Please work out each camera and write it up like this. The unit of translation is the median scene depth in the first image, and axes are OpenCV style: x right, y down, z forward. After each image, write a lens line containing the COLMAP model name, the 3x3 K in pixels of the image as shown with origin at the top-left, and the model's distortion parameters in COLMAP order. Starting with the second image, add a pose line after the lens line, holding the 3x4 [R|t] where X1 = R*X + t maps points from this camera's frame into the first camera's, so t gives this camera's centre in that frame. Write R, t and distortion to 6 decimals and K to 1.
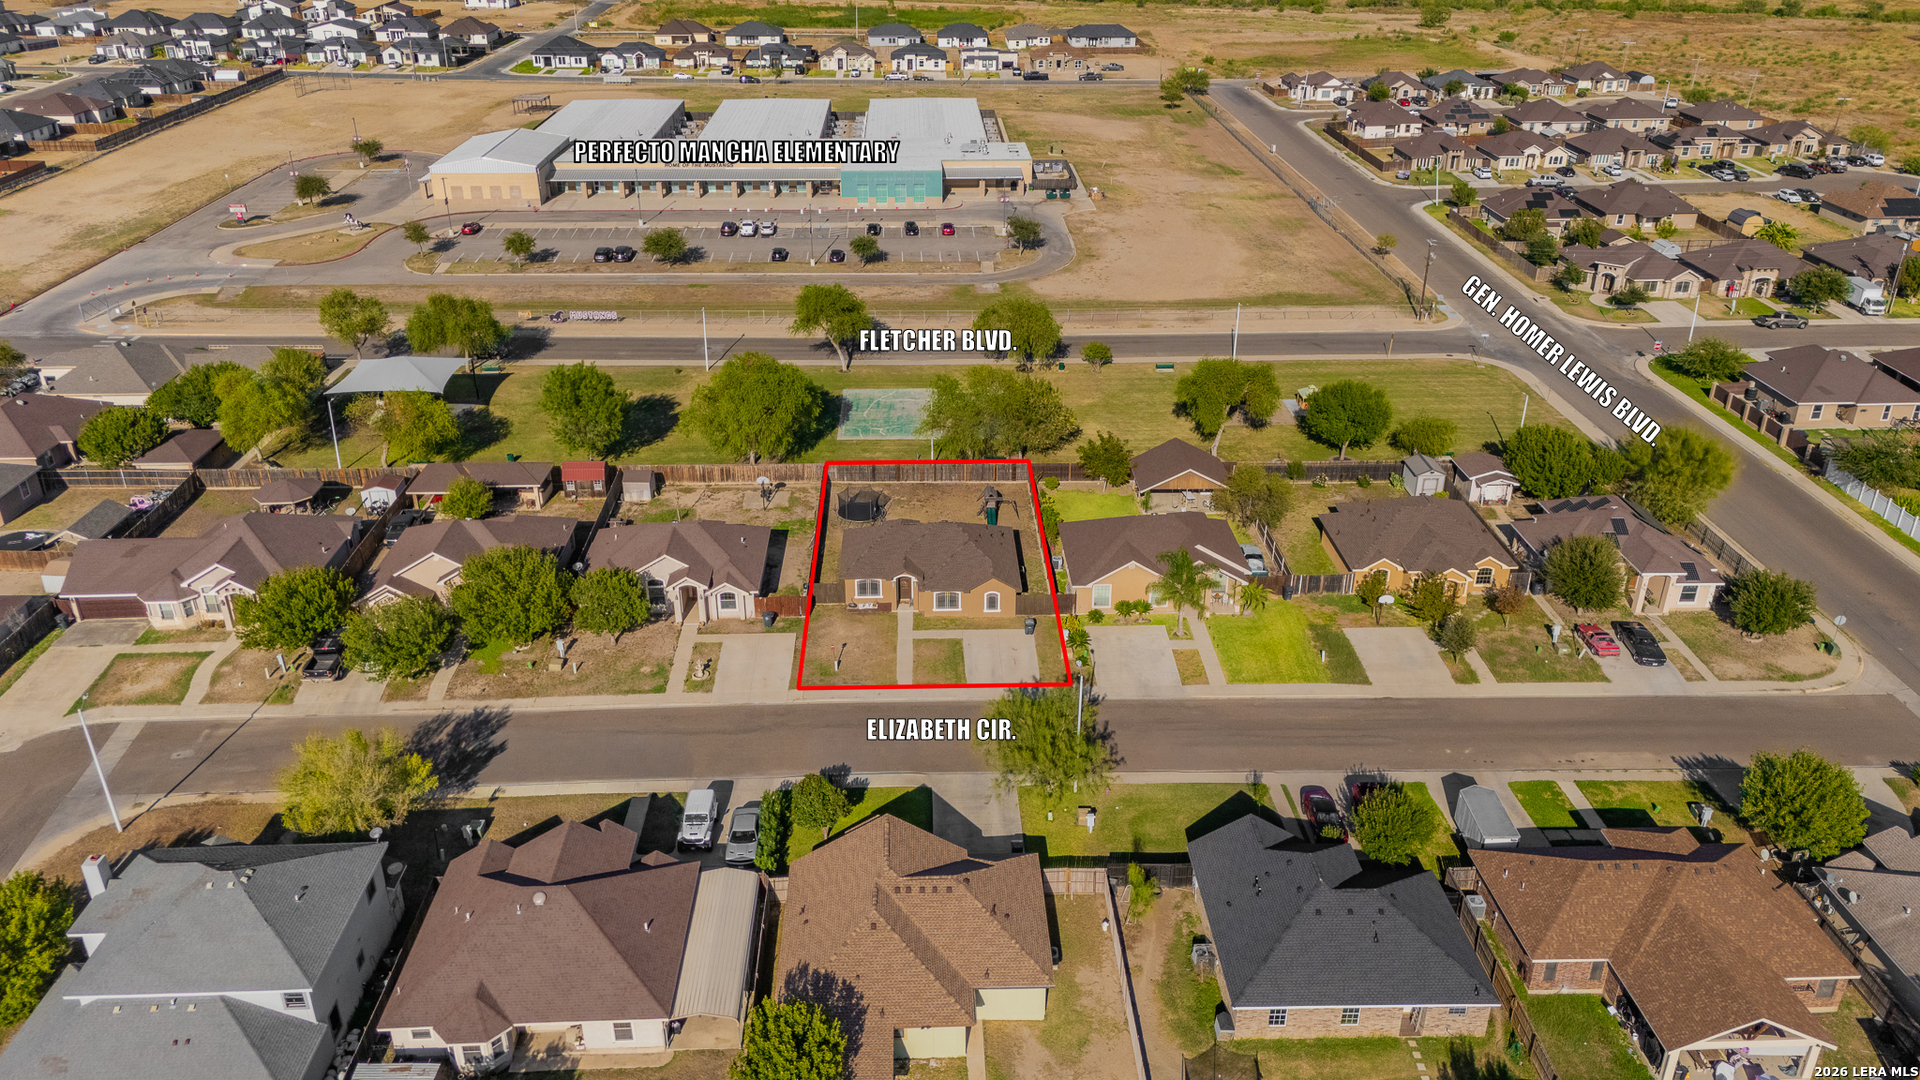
lens RADIAL K [[1411.4, 0, 954.4], [0, 1411.4, 533.0], [0, 0, 1]] dist [0.051073, -0.051094]
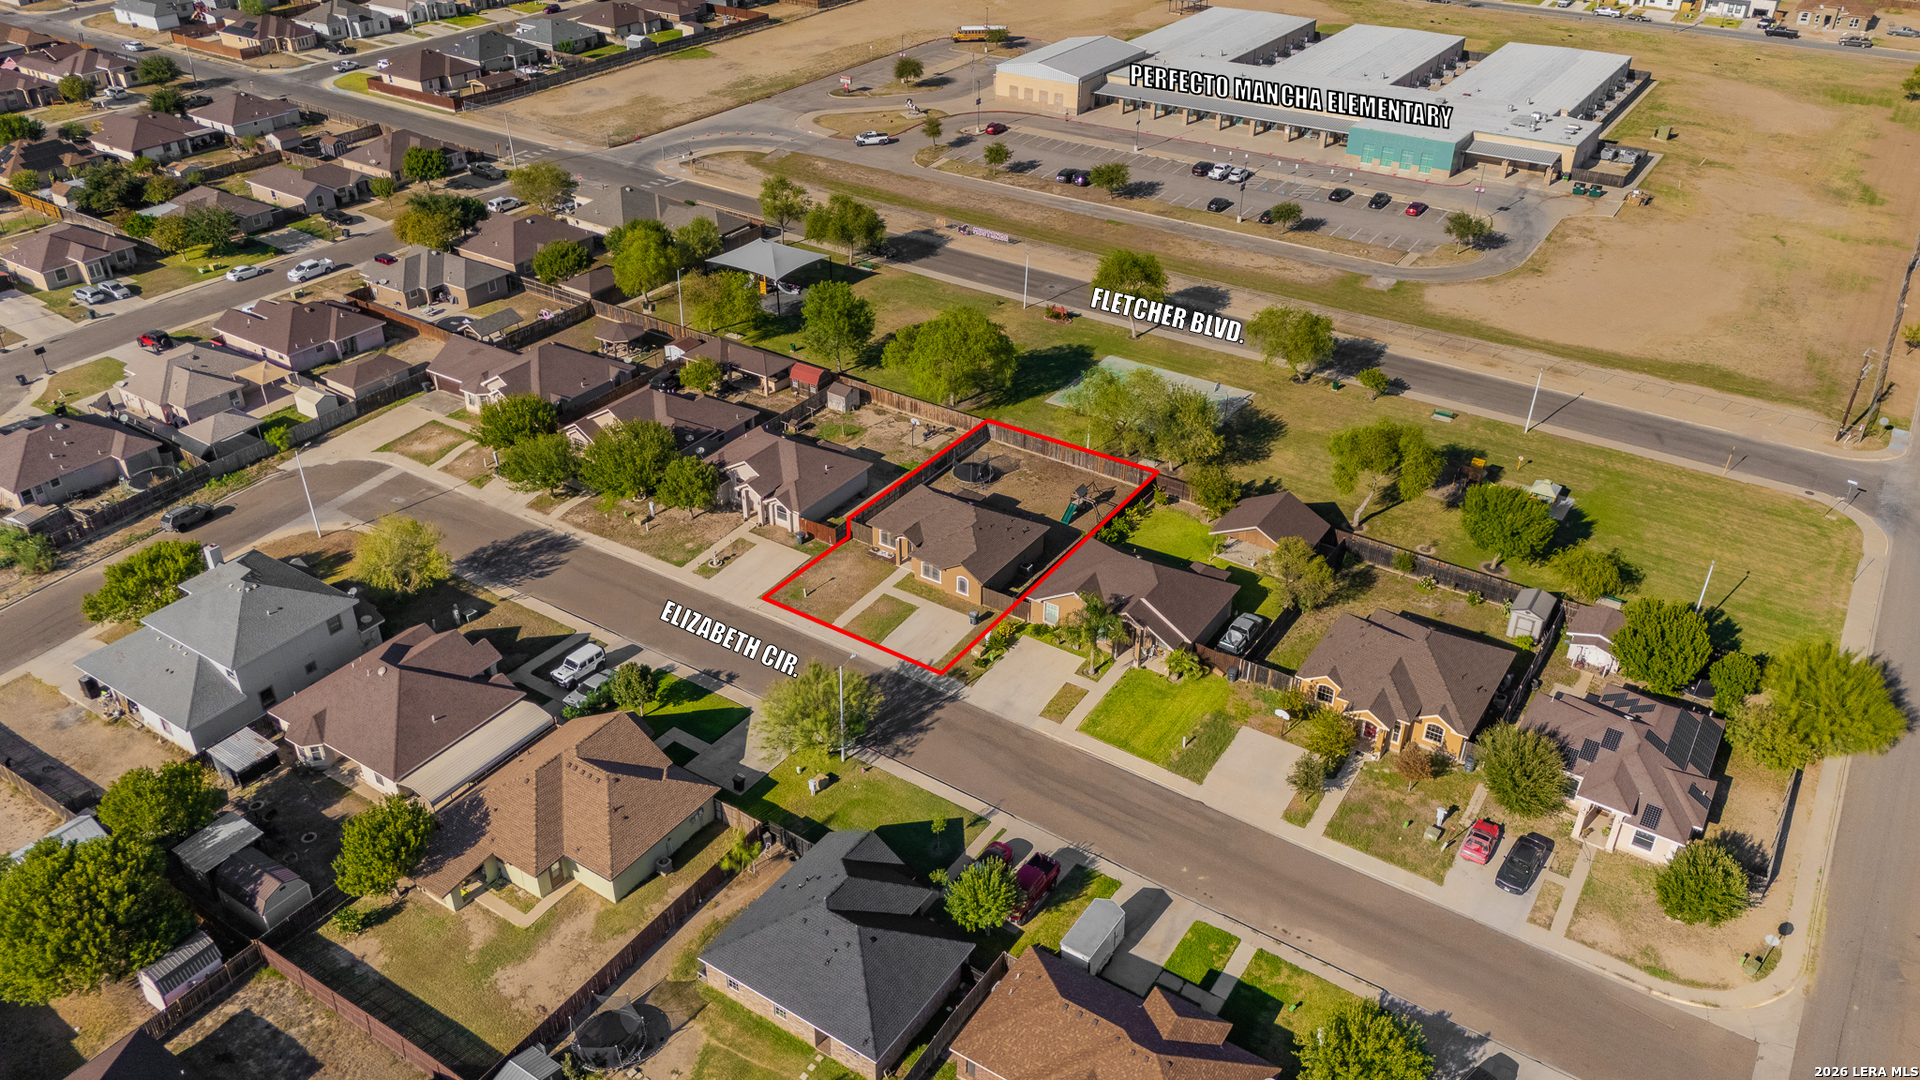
lens RADIAL K [[1411.4, 0, 954.4], [0, 1411.4, 533.0], [0, 0, 1]] dist [0.051073, -0.051094]
pose [[0.813854, 0.306273, -0.493801, 0.533933], [-0.258367, 0.951922, 0.164592, -0.163771], [0.520470, -0.006372, 0.853856, 0.053885]]
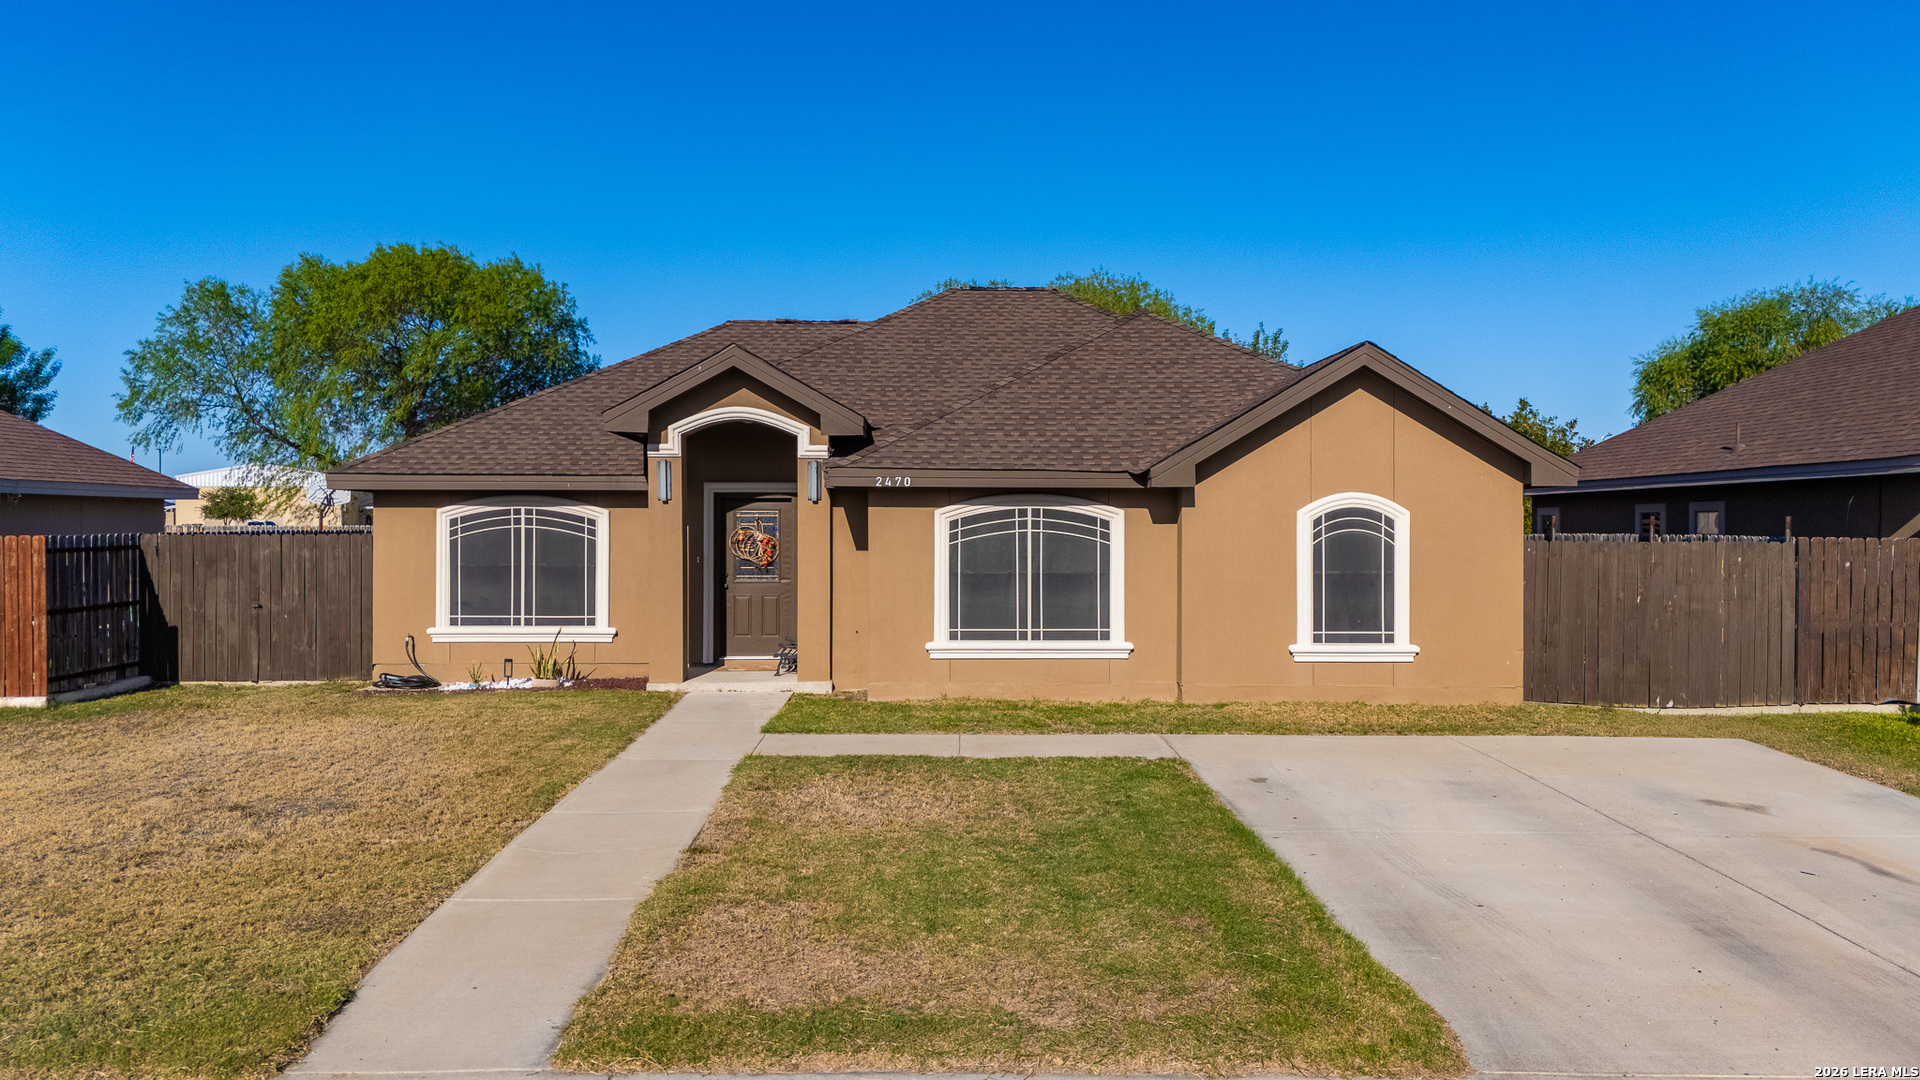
lens RADIAL K [[1411.4, 0, 954.4], [0, 1411.4, 533.0], [0, 0, 1]] dist [0.051073, -0.051094]
pose [[0.999960, 0.003676, -0.008176, -0.011090], [-0.006925, 0.895988, -0.444023, 0.103748], [0.005694, 0.444062, 0.895978, 0.843618]]
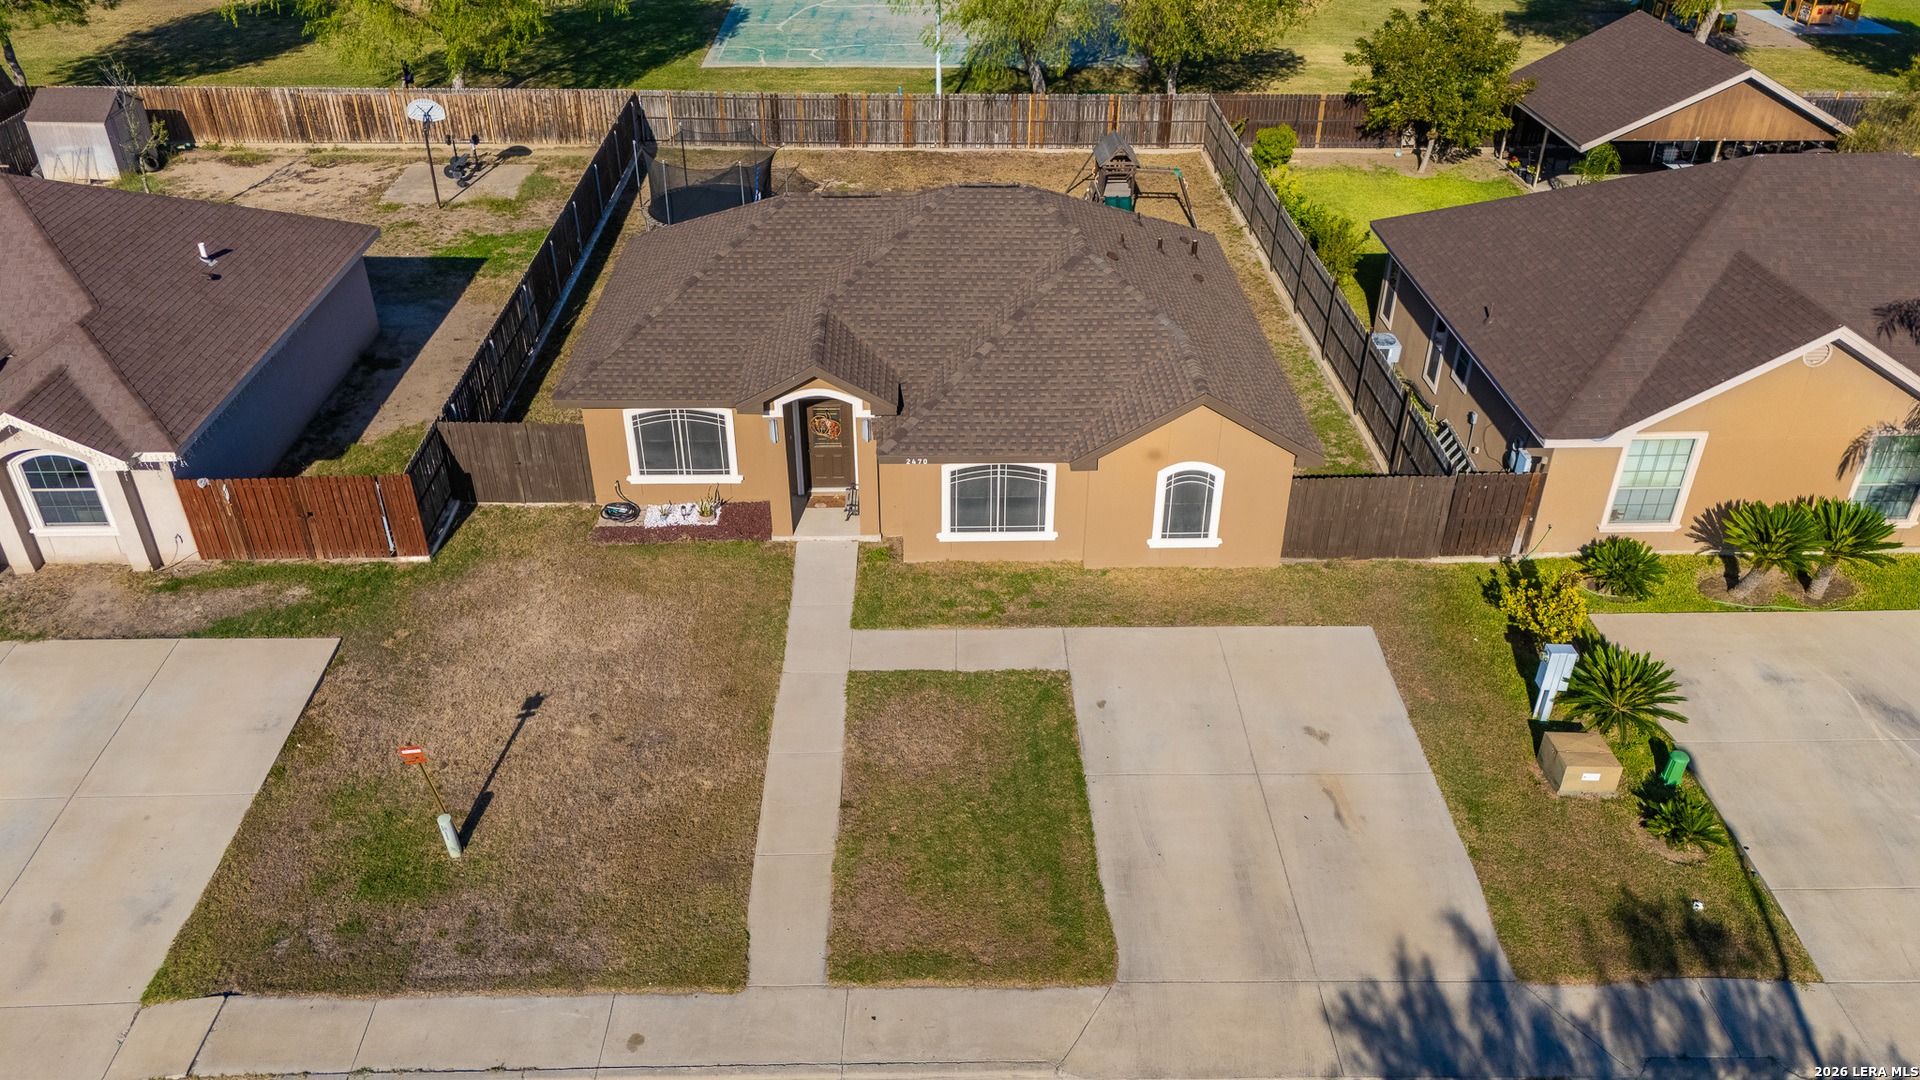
lens RADIAL K [[1411.4, 0, 954.4], [0, 1411.4, 533.0], [0, 0, 1]] dist [0.051073, -0.051094]
pose [[0.999970, 0.006714, -0.003883, -0.011127], [-0.006257, 0.994167, 0.107667, 0.027009], [0.004583, -0.107639, 0.994179, 0.738093]]
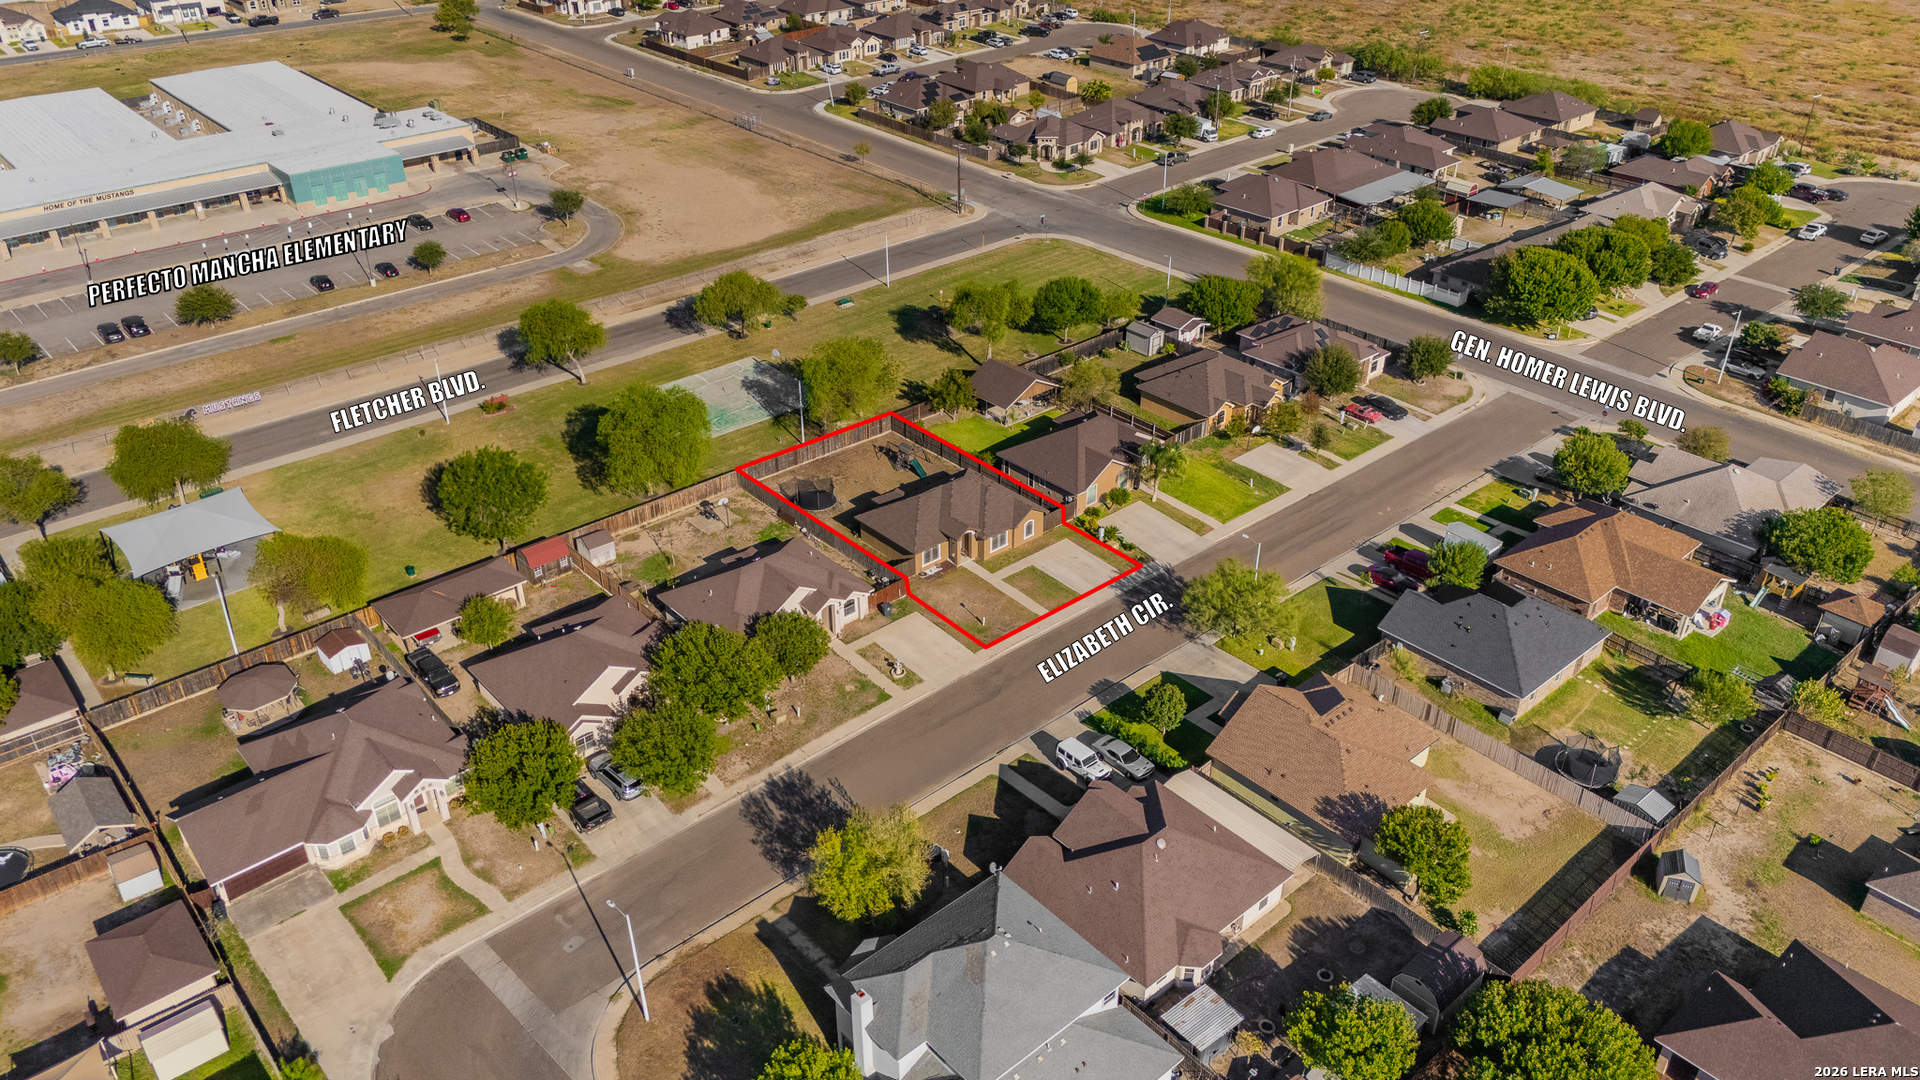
lens RADIAL K [[1411.4, 0, 954.4], [0, 1411.4, 533.0], [0, 0, 1]] dist [0.051073, -0.051094]
pose [[0.771625, -0.328568, 0.544645, -0.644803], [0.279692, 0.944299, 0.173414, -0.164690], [-0.571286, 0.018523, 0.820542, 0.060981]]
